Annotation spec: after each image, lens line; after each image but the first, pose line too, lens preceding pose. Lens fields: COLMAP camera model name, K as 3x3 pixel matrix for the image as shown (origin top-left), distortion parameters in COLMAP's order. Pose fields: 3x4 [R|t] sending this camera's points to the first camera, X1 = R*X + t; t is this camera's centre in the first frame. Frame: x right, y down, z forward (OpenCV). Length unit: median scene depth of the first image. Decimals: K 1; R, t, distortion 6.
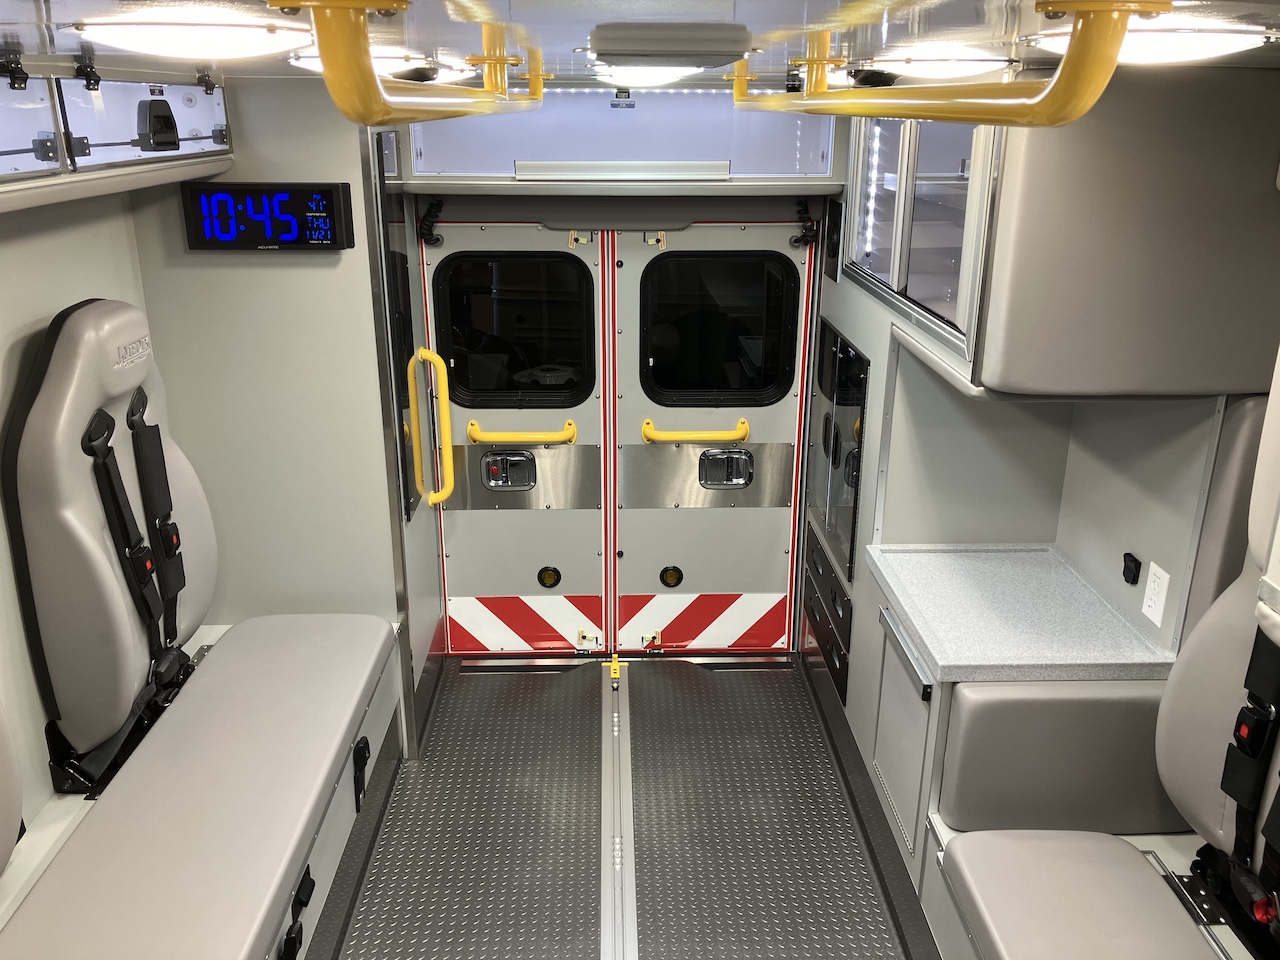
lens RADIAL K [[1052.6, 0, 637.5], [0, 1052.6, 470.8], [0, 0, 1]] dist [0.039284, -0.029553]
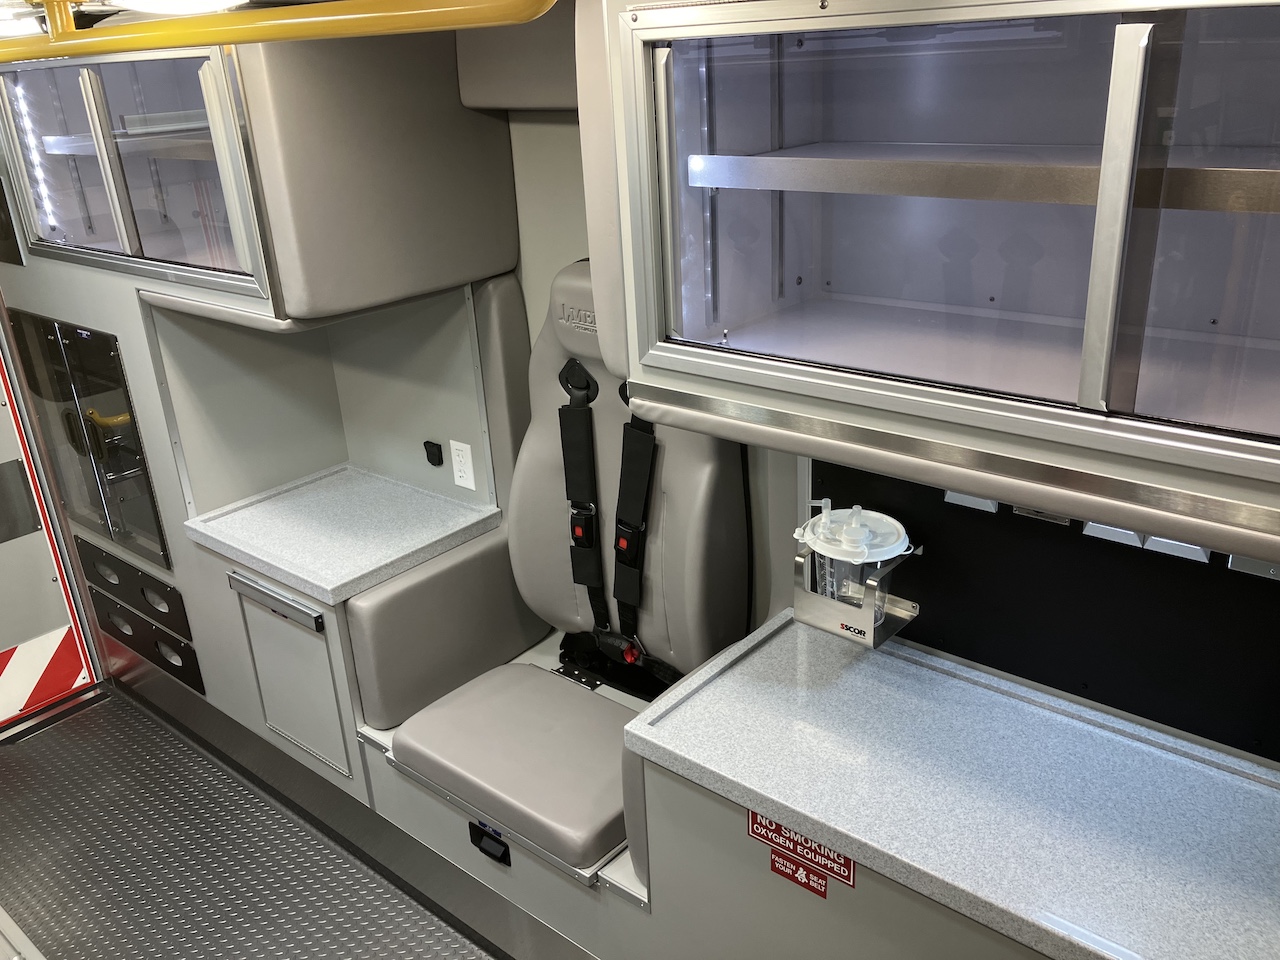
lens RADIAL K [[1052.9, 0, 646.3], [0, 1052.9, 465.9], [0, 0, 1]] dist [0.026772, -0.015118]
pose [[0.665519, -0.310716, 0.678631, -0.160762], [0.294842, 0.944724, 0.143403, 0.009836], [-0.685677, 0.104651, 0.720344, 0.018764]]
